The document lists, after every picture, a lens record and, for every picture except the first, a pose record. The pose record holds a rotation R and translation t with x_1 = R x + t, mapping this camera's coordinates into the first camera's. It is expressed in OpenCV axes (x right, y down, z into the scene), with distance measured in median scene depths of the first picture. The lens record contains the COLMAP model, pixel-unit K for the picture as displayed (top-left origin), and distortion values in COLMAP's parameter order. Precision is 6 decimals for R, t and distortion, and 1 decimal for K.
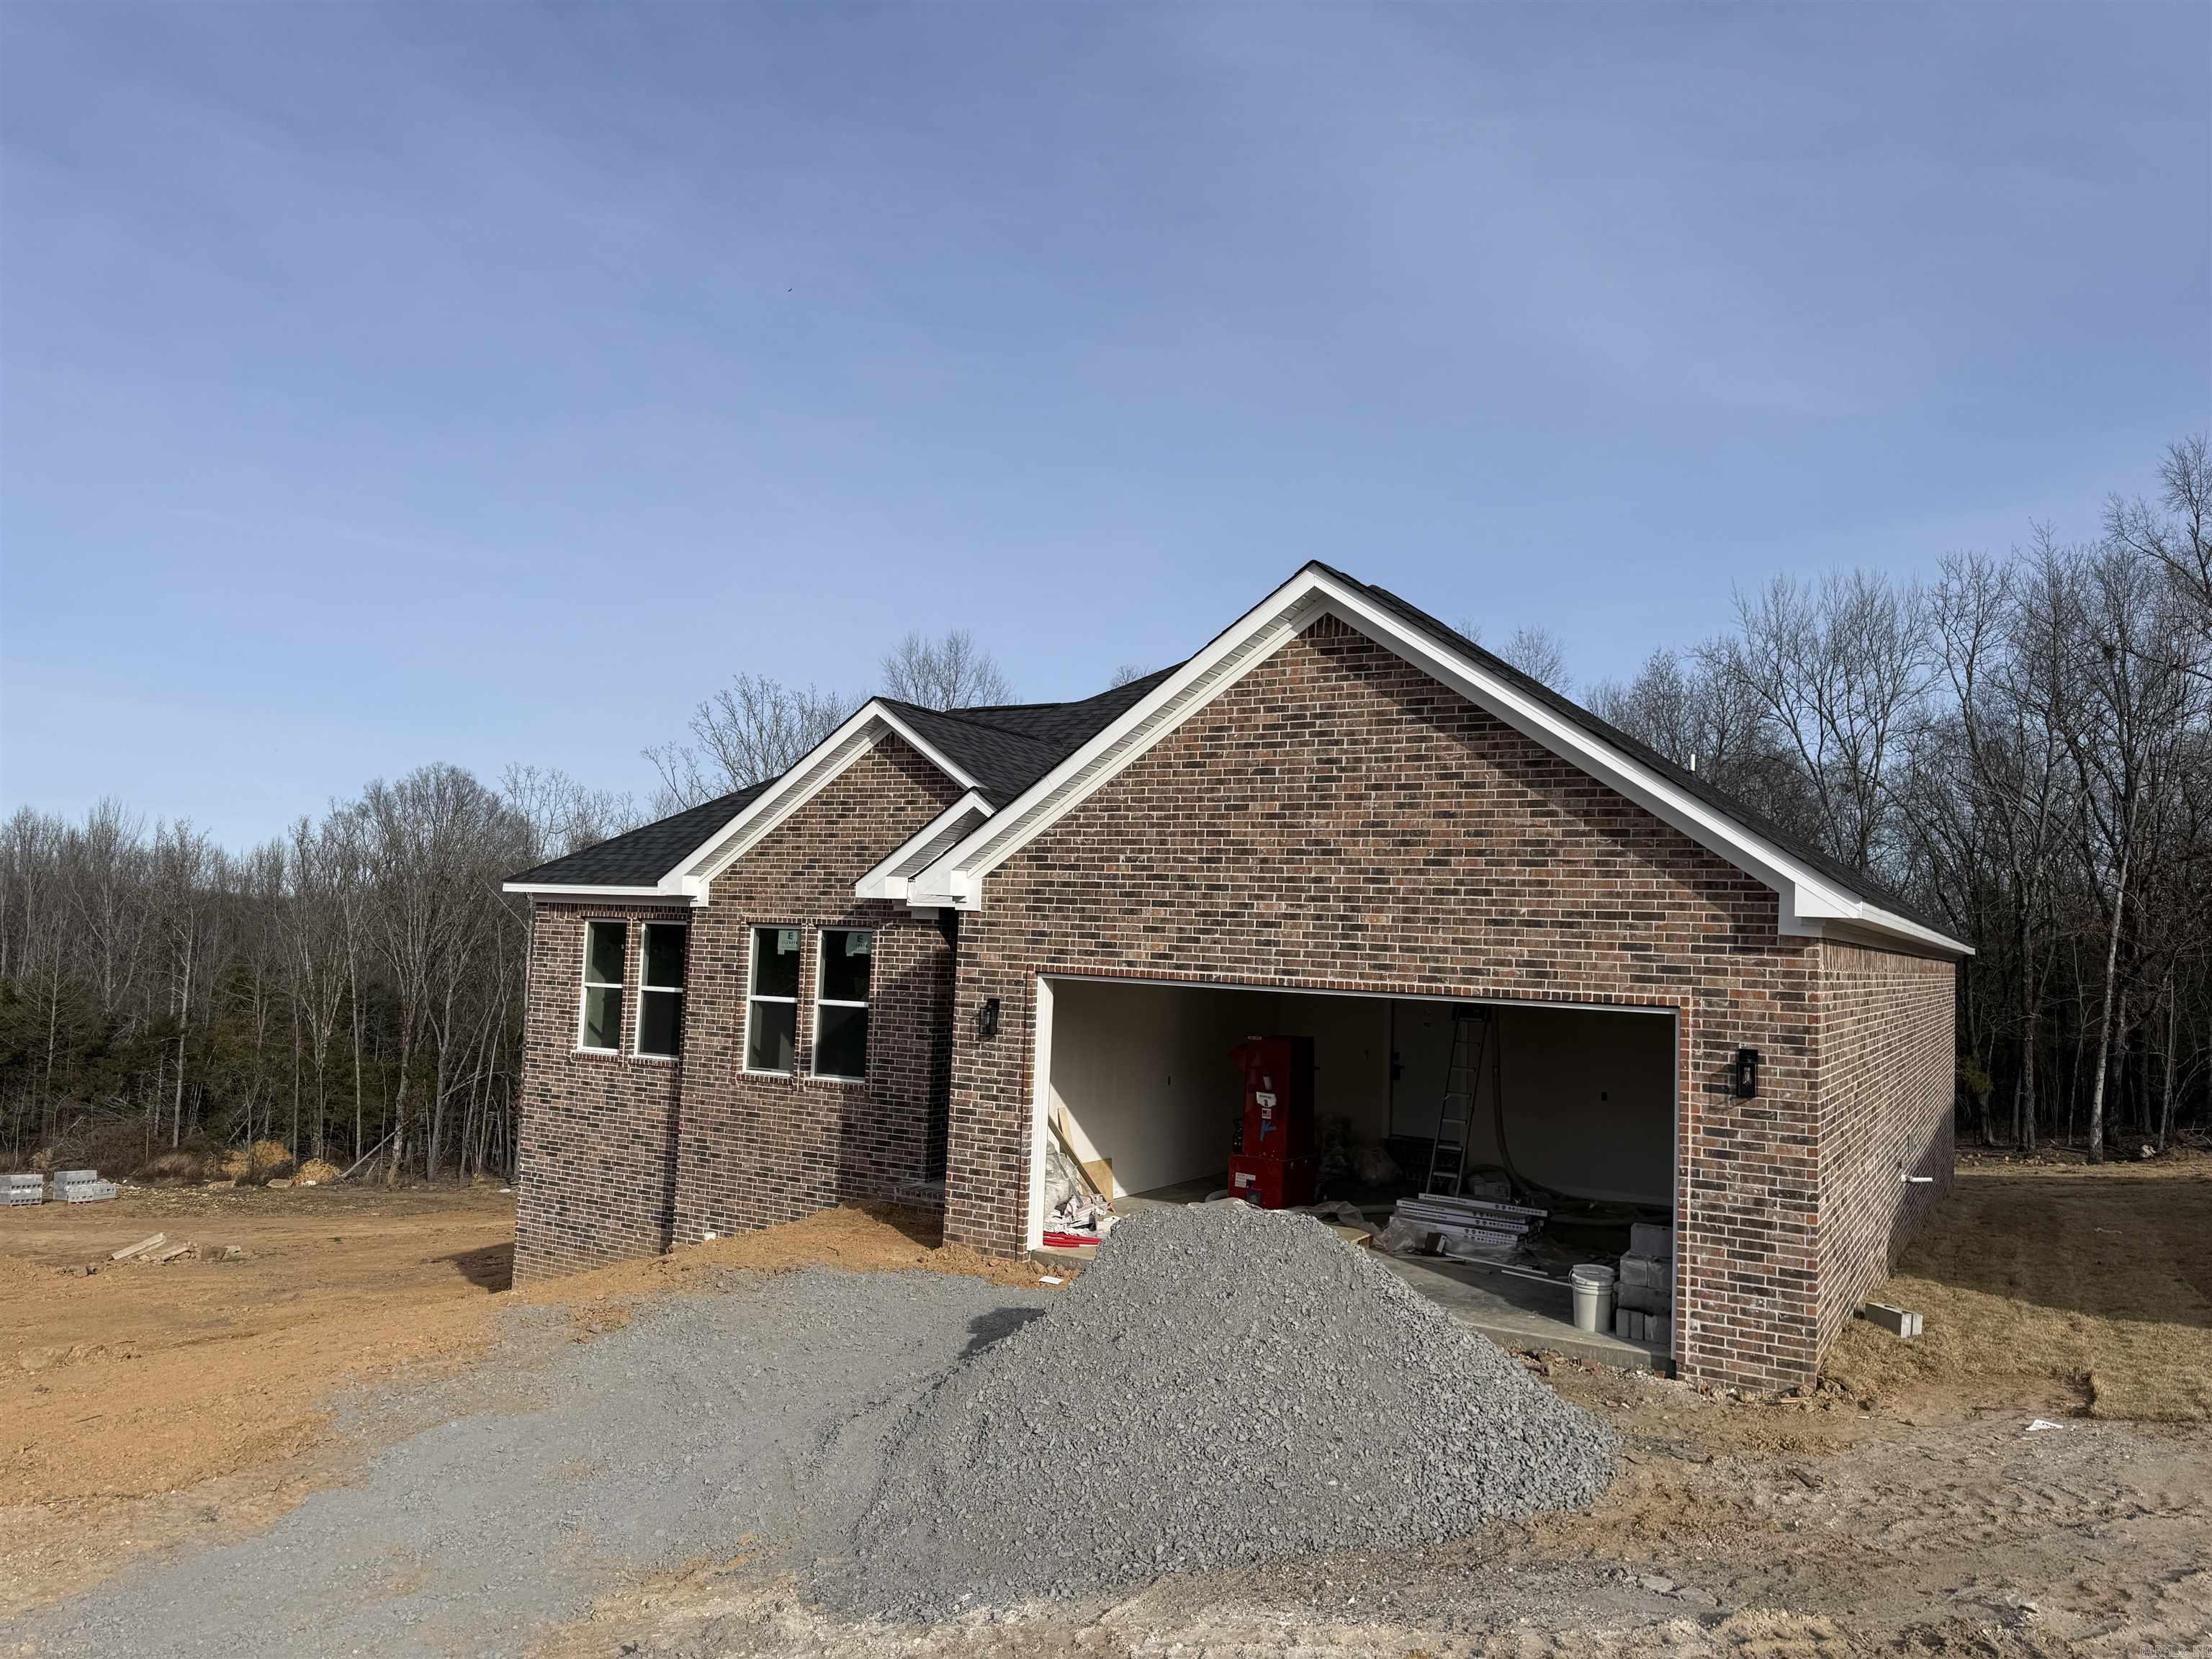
lens RADIAL K [[1560.4, 0, 1116.4], [0, 1560.4, 825.8], [0, 0, 1]] dist [0.096368, -0.001425]
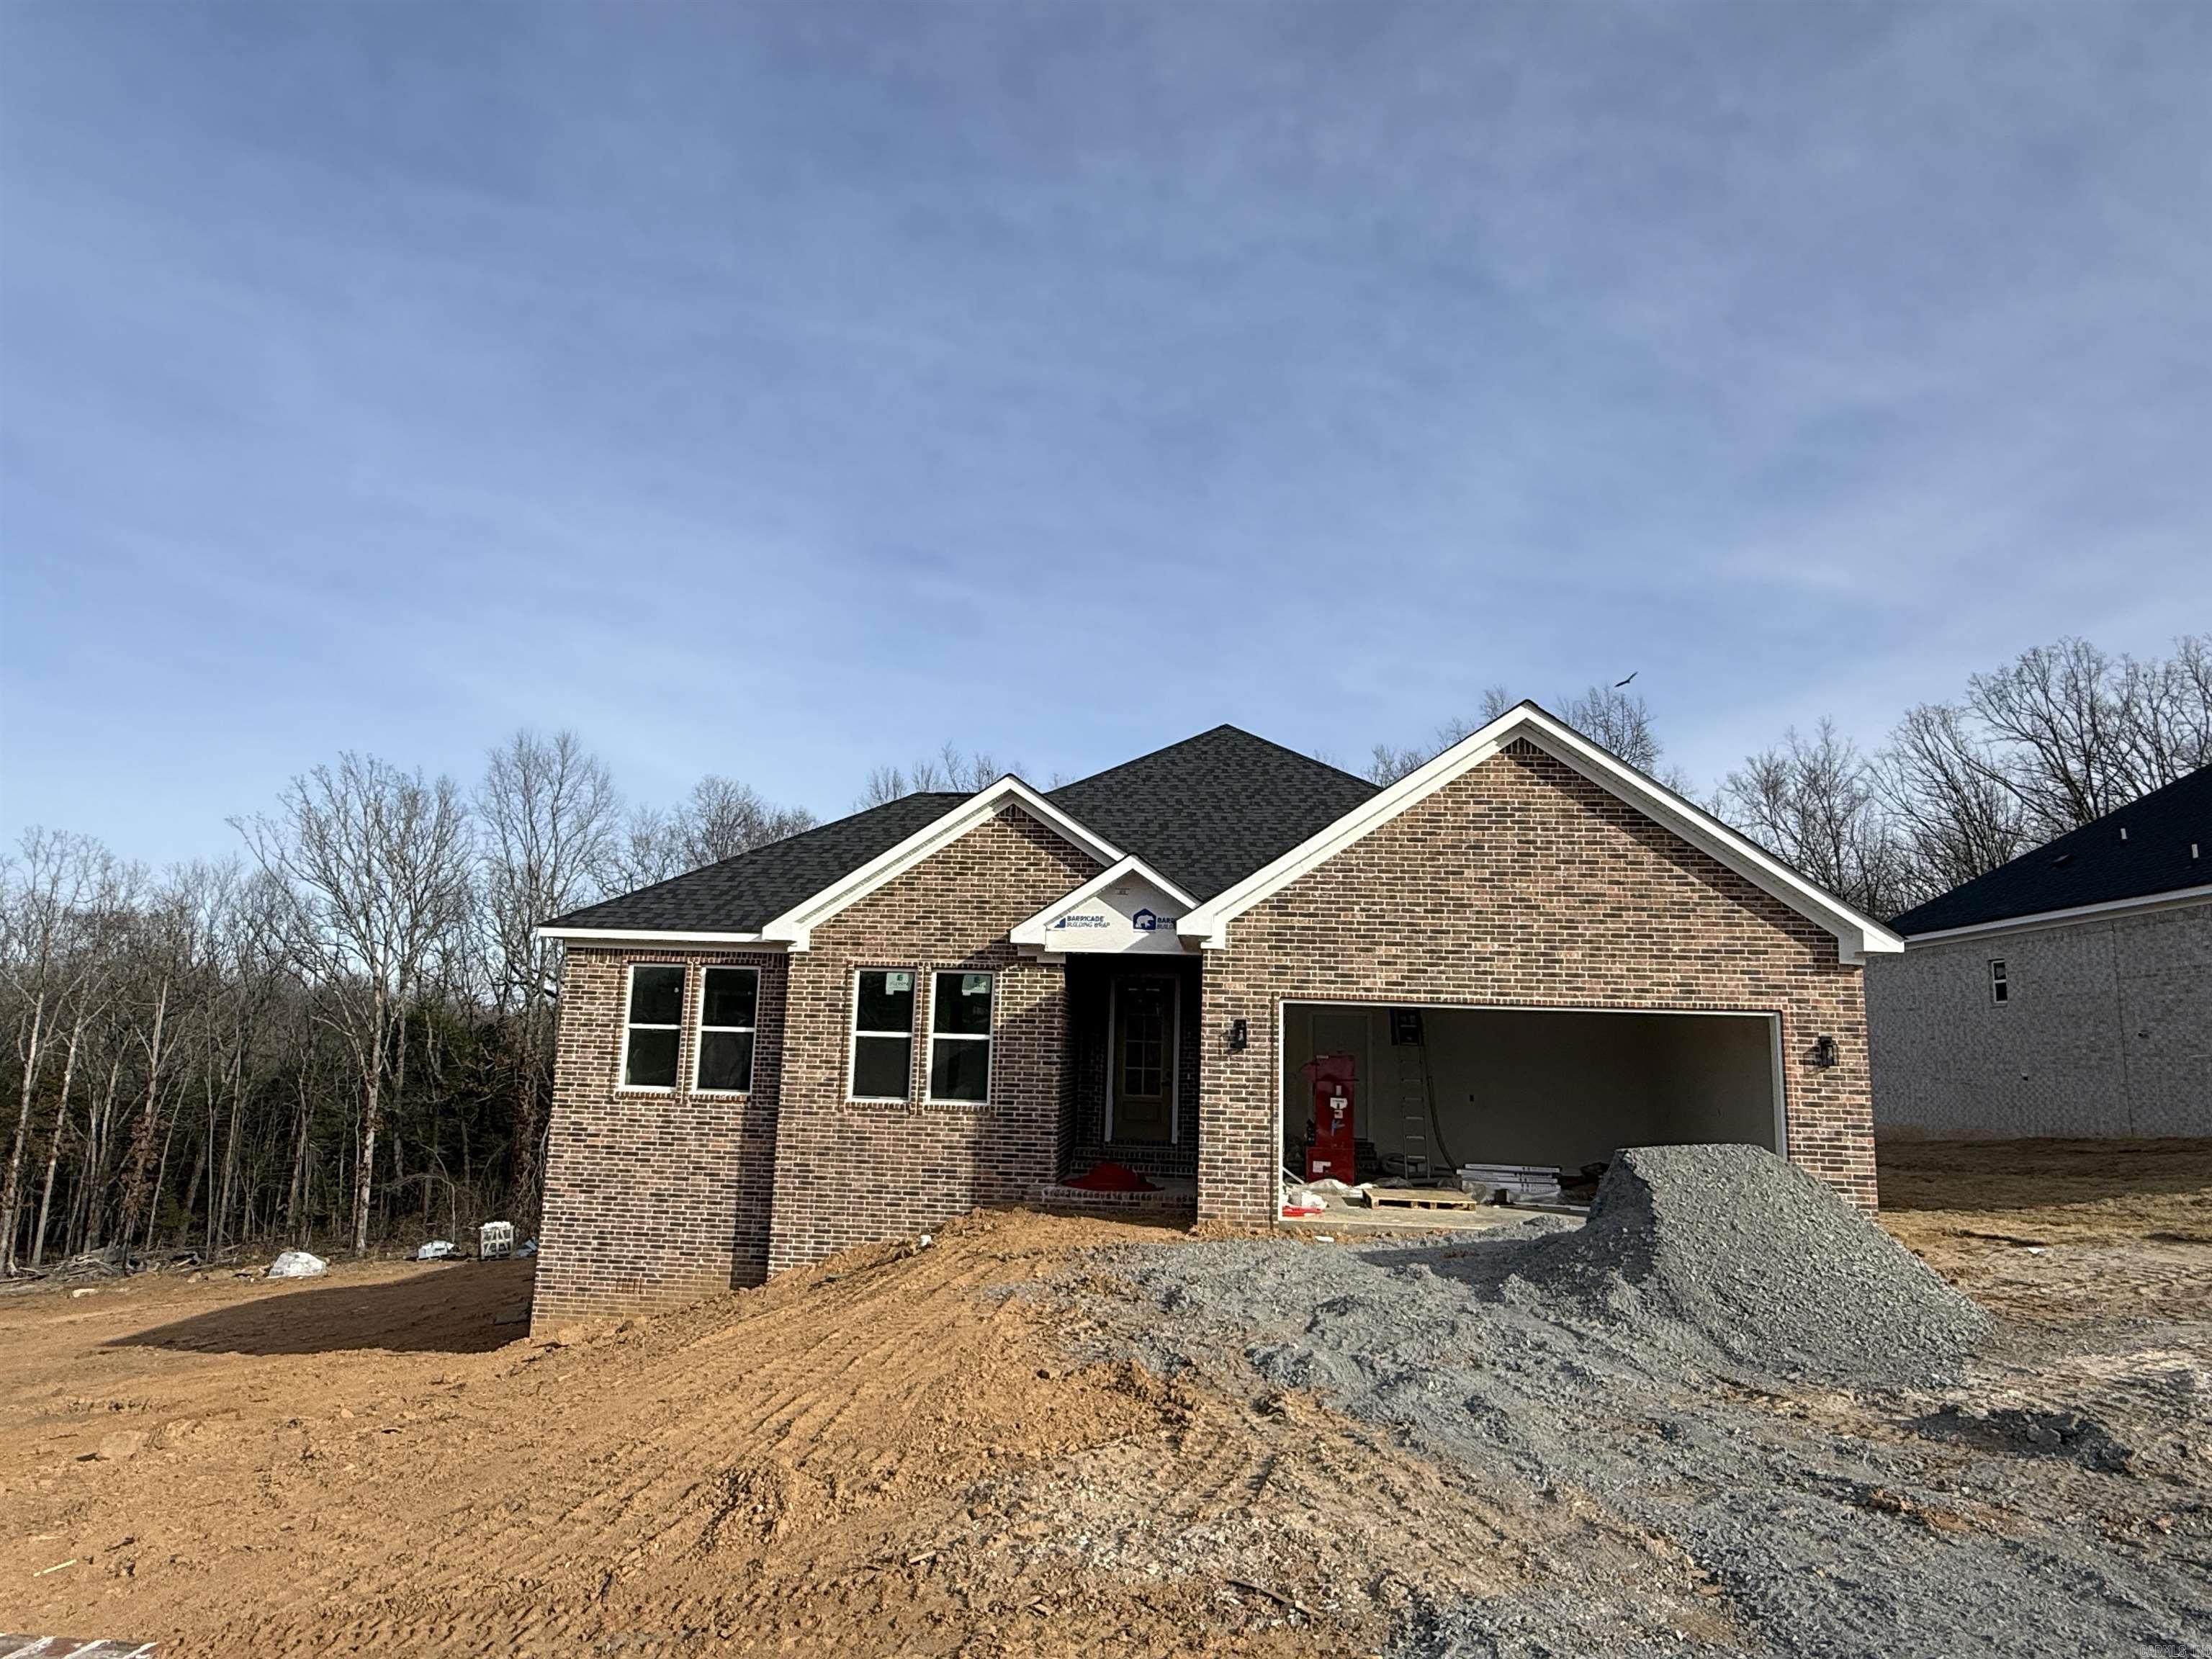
lens RADIAL K [[1293.4, 0, 1128.7], [0, 1293.4, 831.7], [0, 0, 1]] dist [0.000182, 0.000086]
pose [[0.897110, 0.061879, 0.437453, -0.546702], [-0.027830, 0.996092, -0.083828, 0.044625], [-0.440930, 0.063029, 0.895326, 0.096586]]
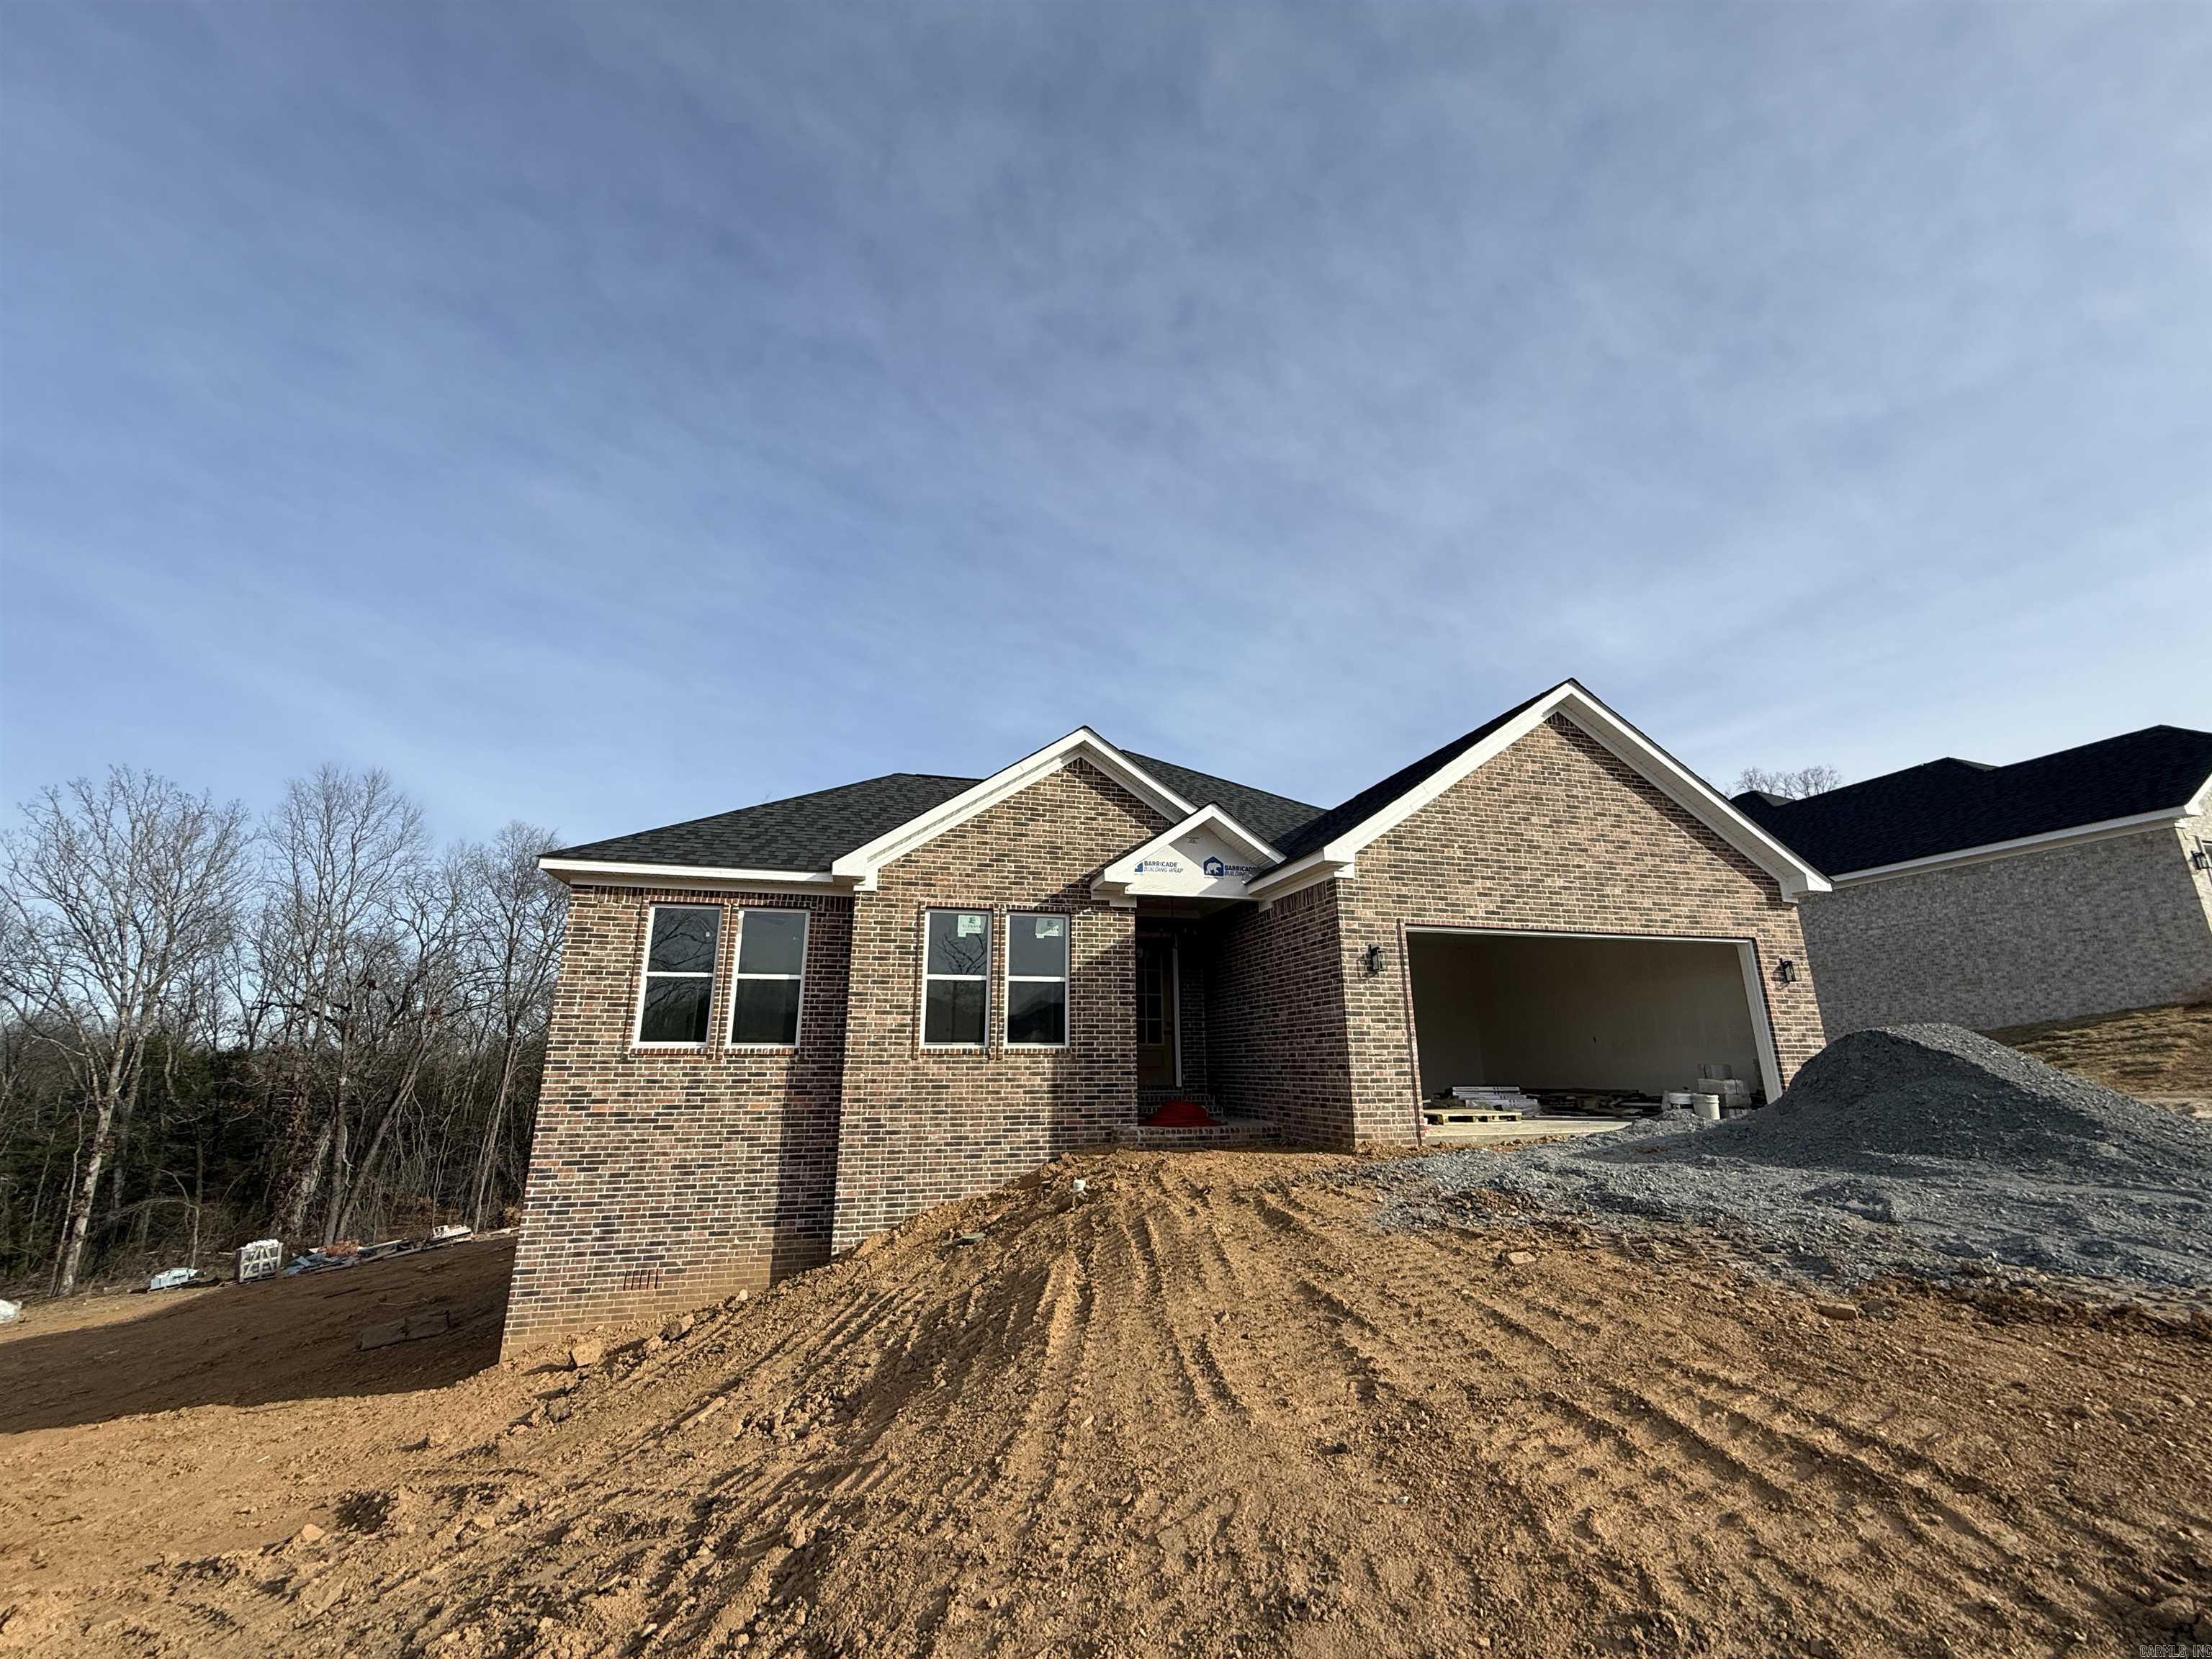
lens RADIAL K [[874.6, 0, 1106.0], [0, 874.6, 829.5], [0, 0, 1]] dist [0.000337, -0.000376]
pose [[0.697548, 0.148017, 0.701083, -0.675786], [-0.019676, 0.982019, -0.187753, 0.140004], [-0.716268, 0.117173, 0.687918, 0.571157]]
